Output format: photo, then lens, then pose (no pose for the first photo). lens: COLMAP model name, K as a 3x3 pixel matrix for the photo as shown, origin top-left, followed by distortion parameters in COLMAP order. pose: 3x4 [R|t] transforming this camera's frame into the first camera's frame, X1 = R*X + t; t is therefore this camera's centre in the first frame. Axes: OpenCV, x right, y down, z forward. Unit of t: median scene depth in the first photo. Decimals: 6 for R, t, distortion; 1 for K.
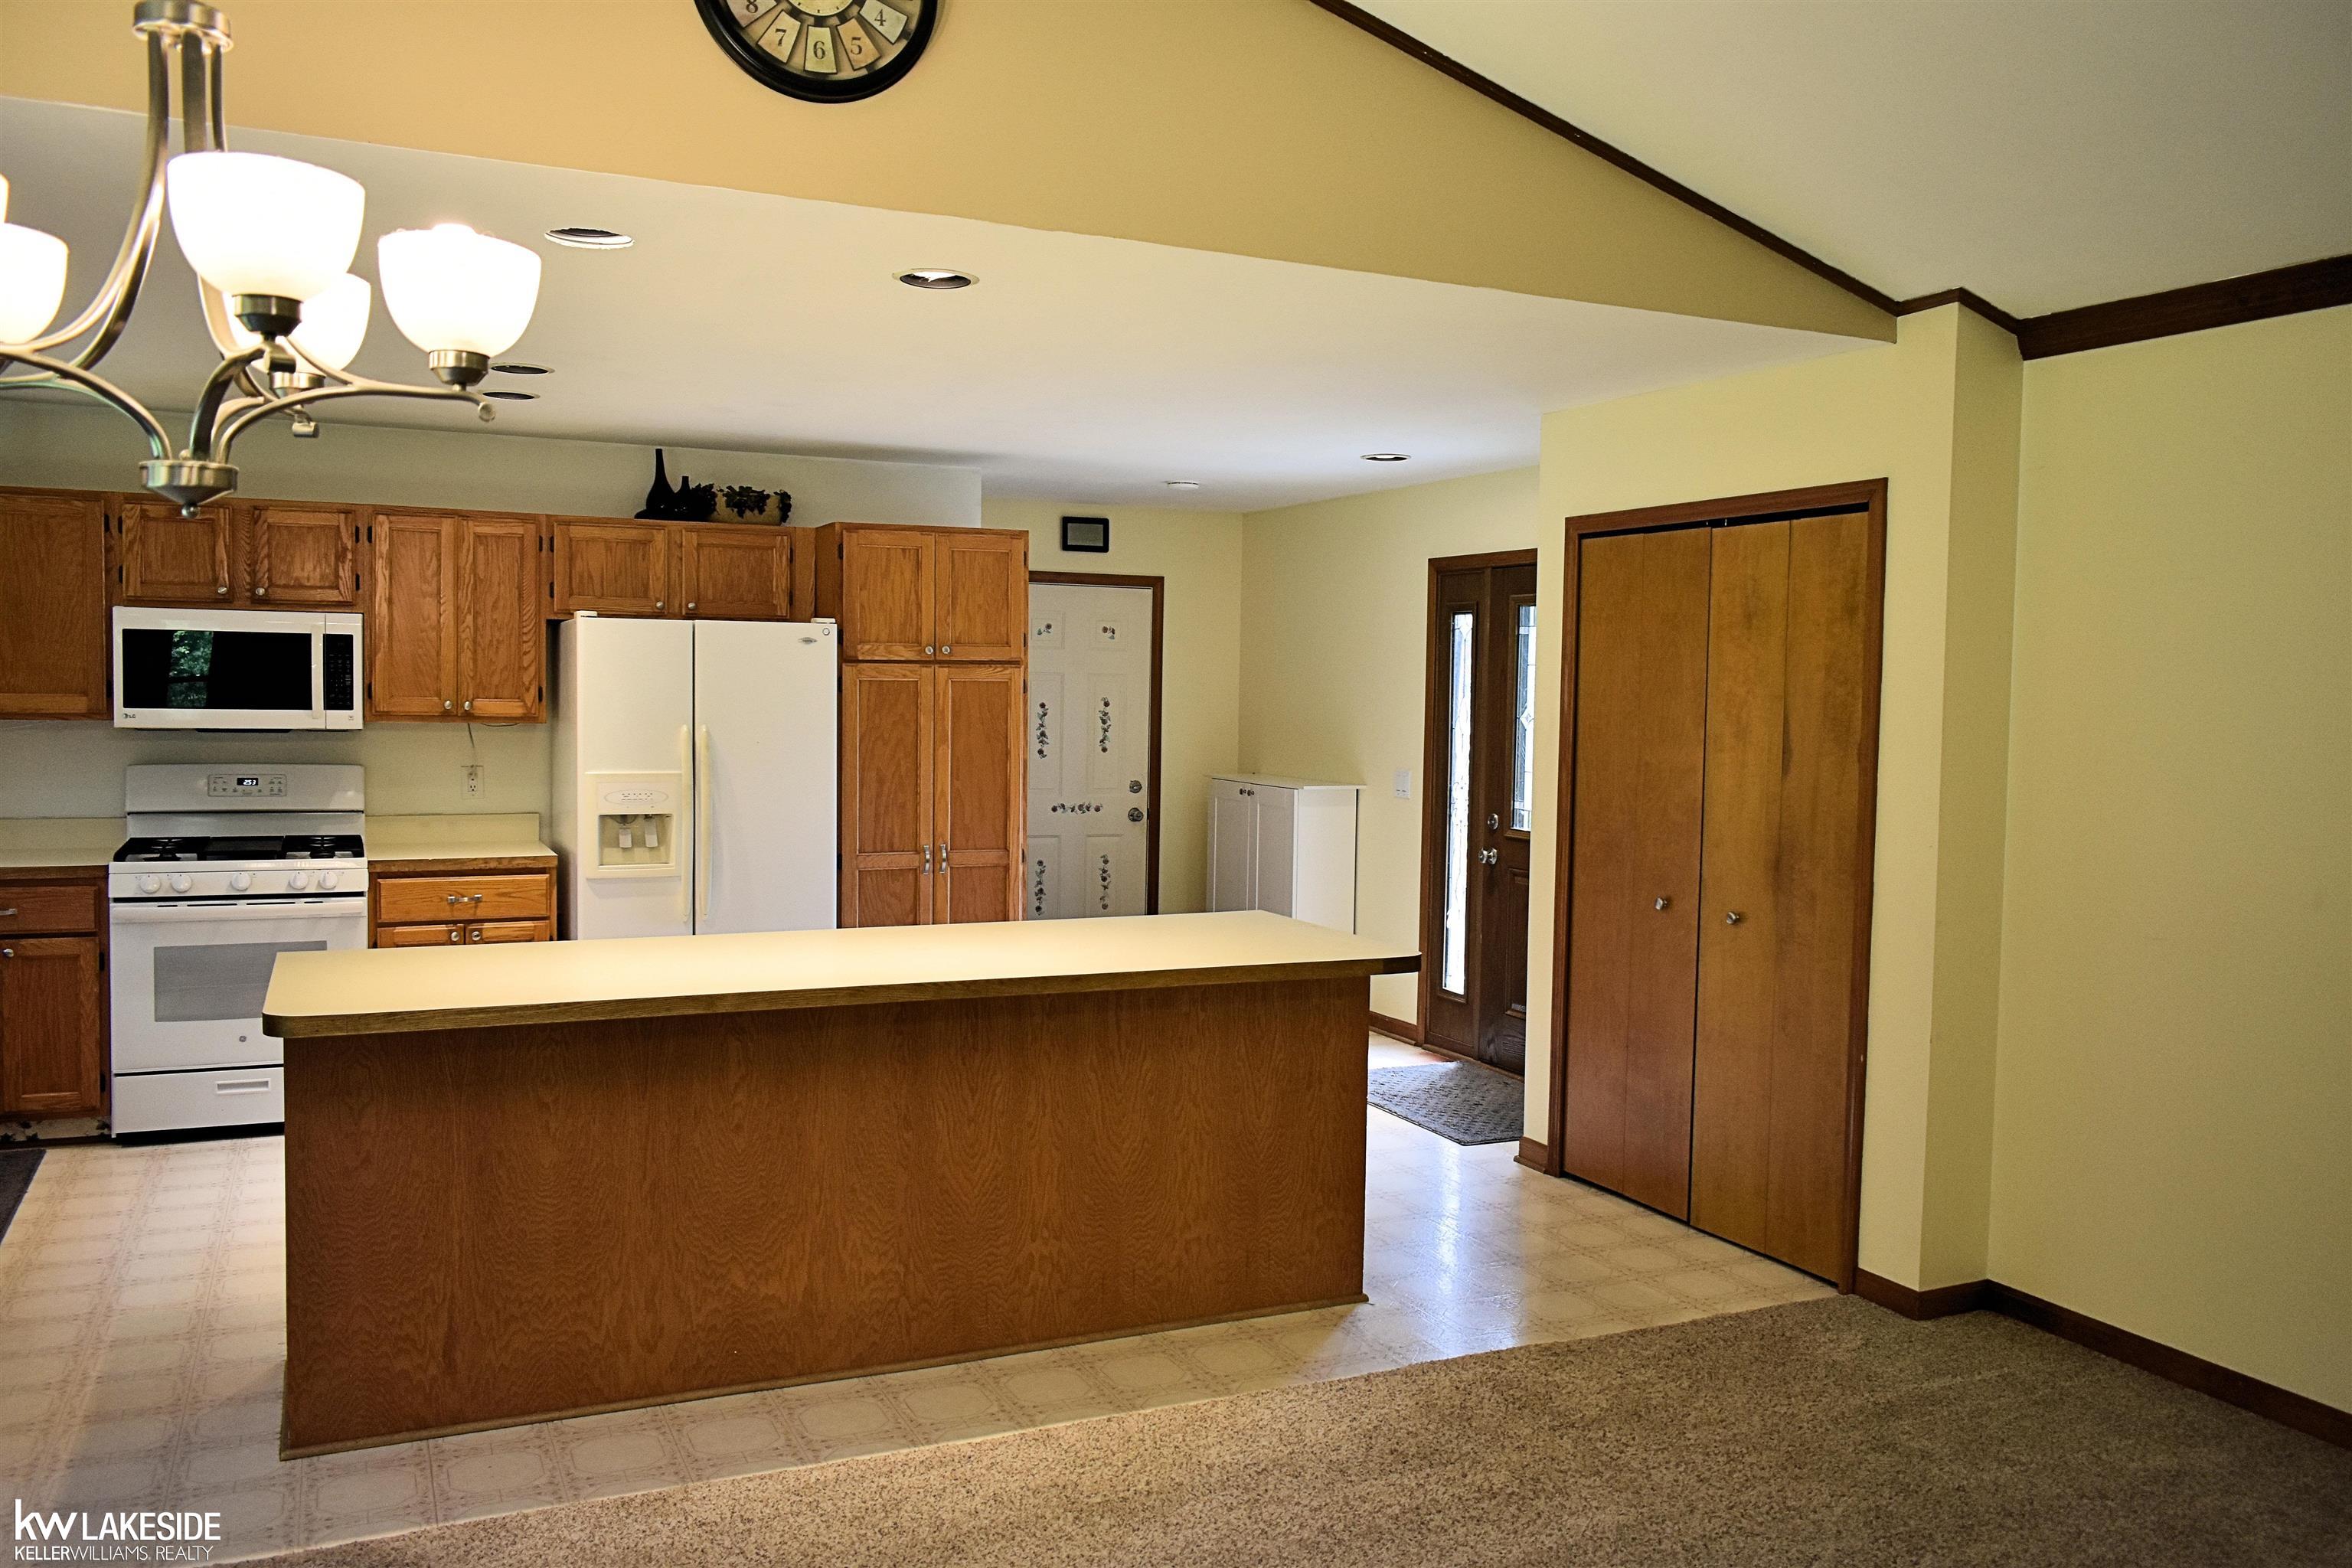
lens RADIAL K [[1813.2, 0, 1179.2], [0, 1813.2, 775.3], [0, 0, 1]] dist [-0.028134, 0.030561]
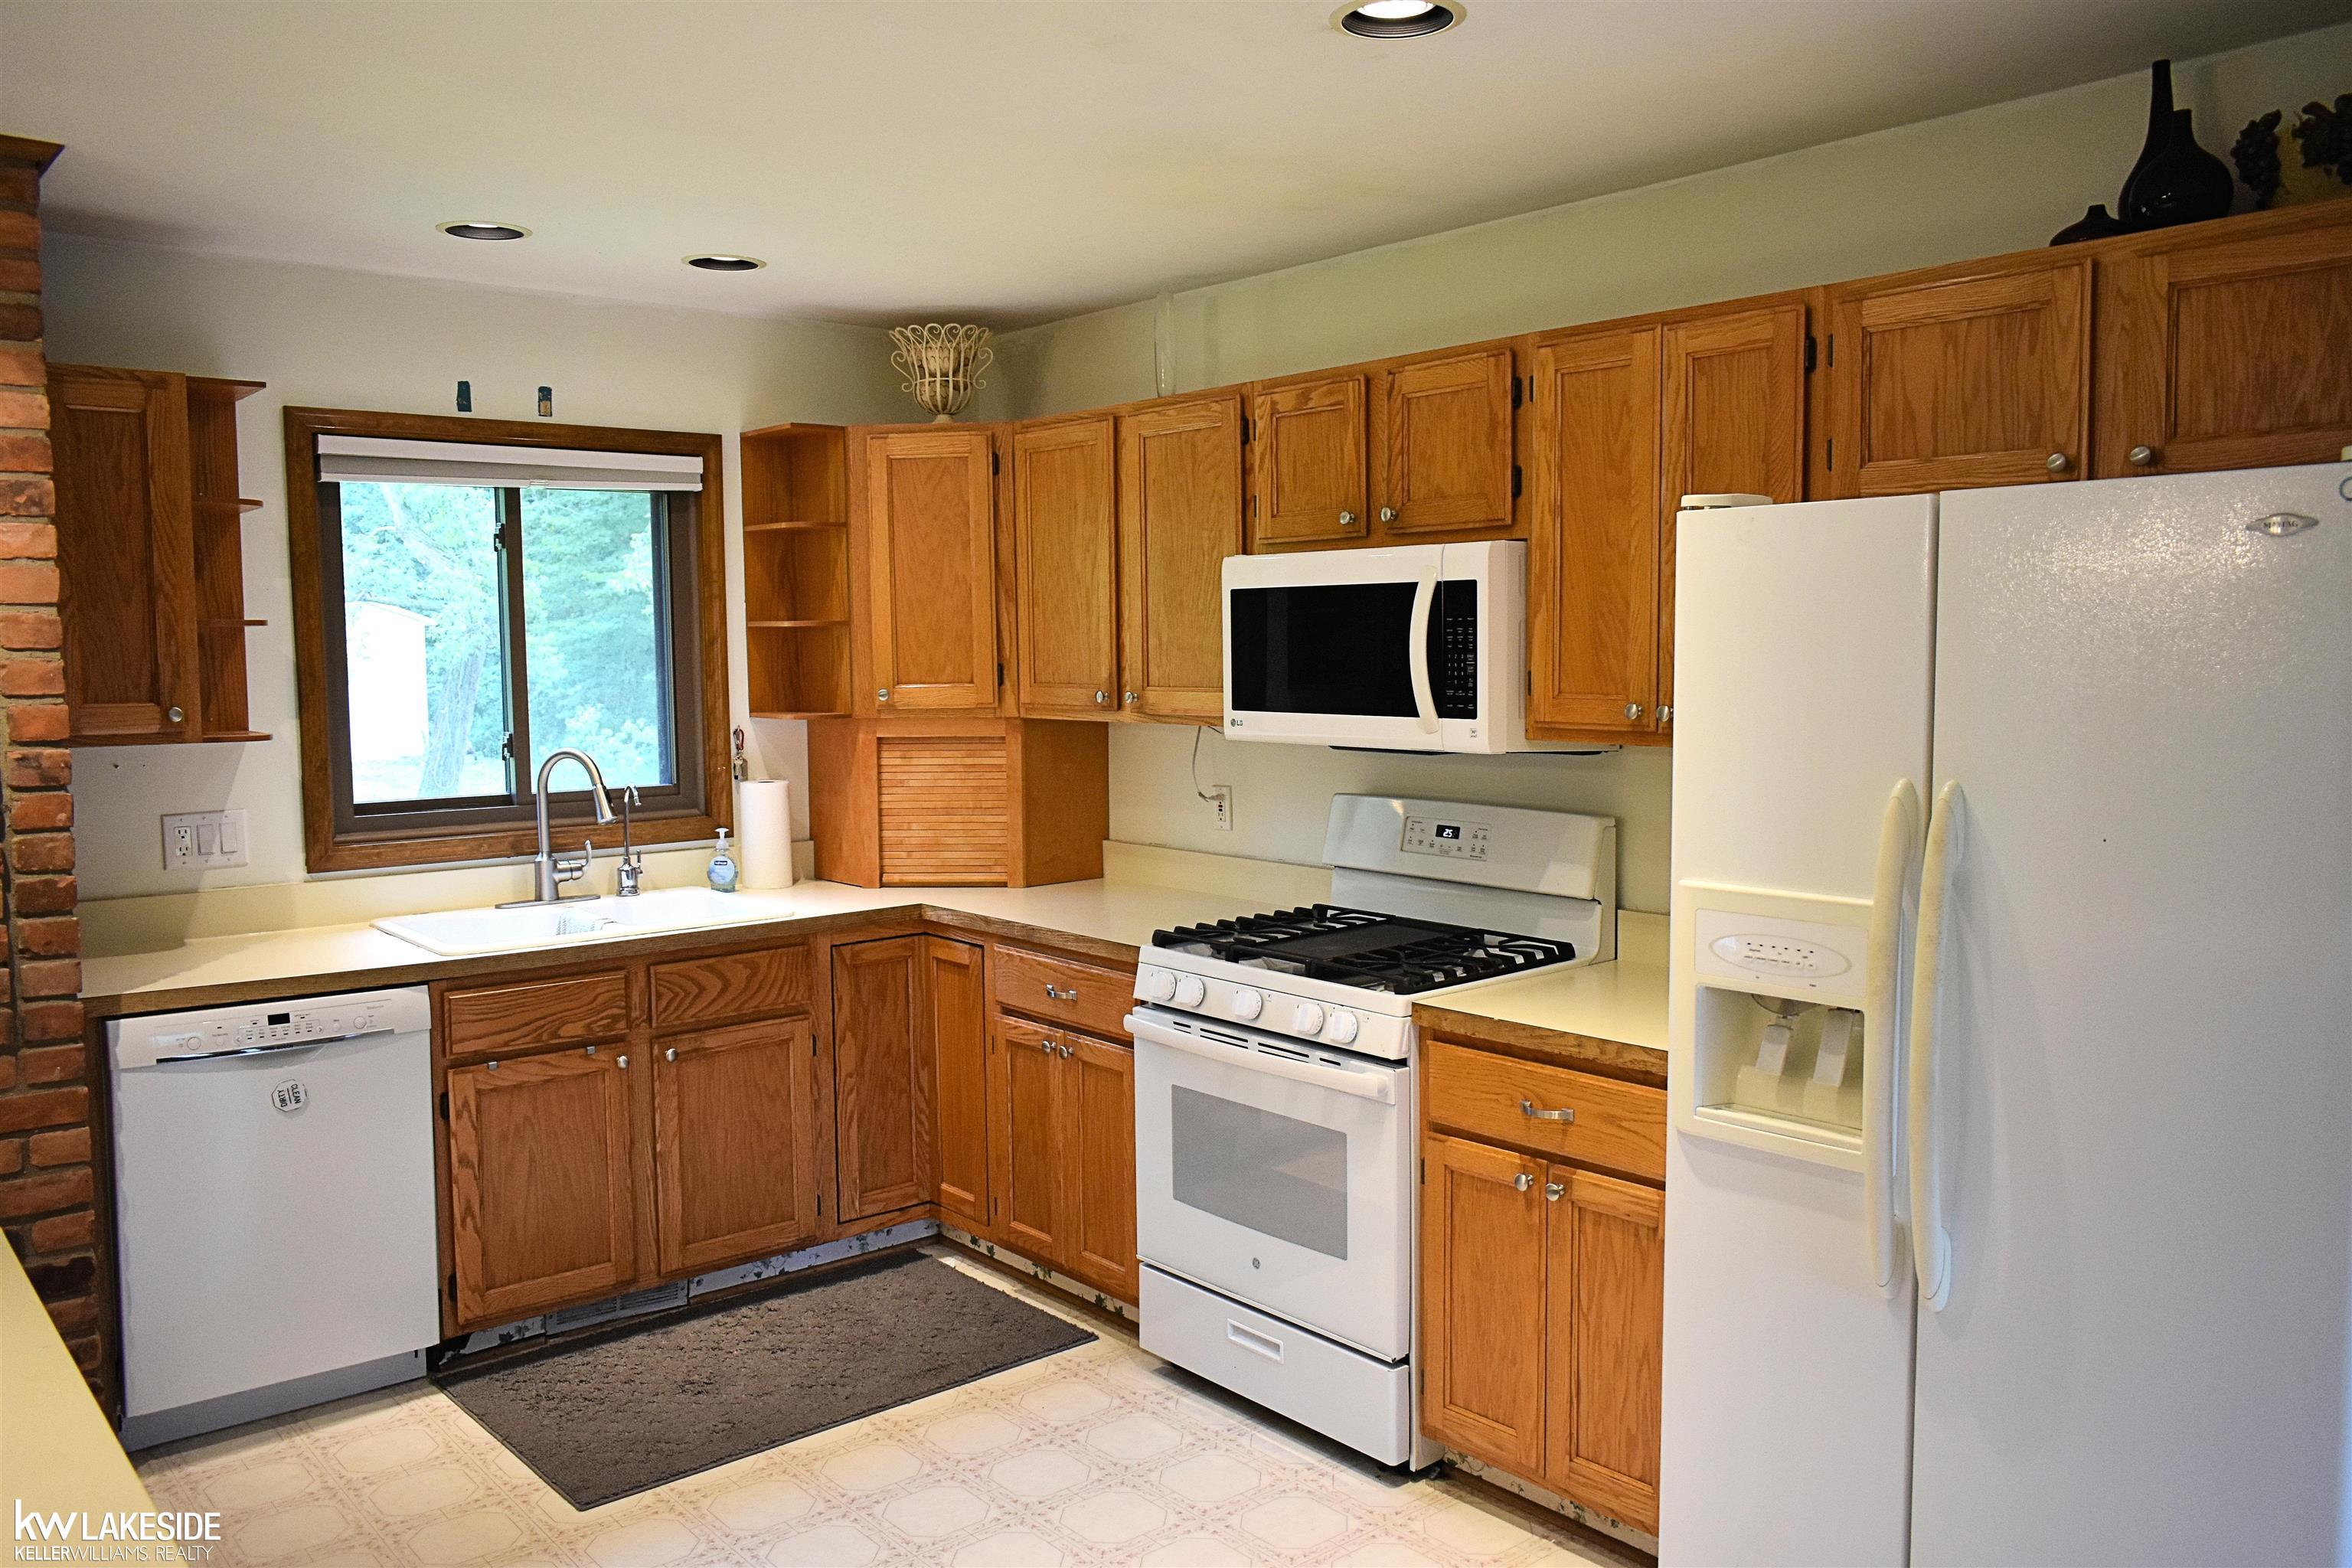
lens RADIAL K [[1813.2, 0, 1179.2], [0, 1813.2, 775.3], [0, 0, 1]] dist [-0.028134, 0.030561]
pose [[0.260825, 0.053244, -0.963917, 0.045284], [-0.033579, 0.998374, 0.046061, -0.041463], [0.964802, 0.020354, 0.262189, 0.773842]]
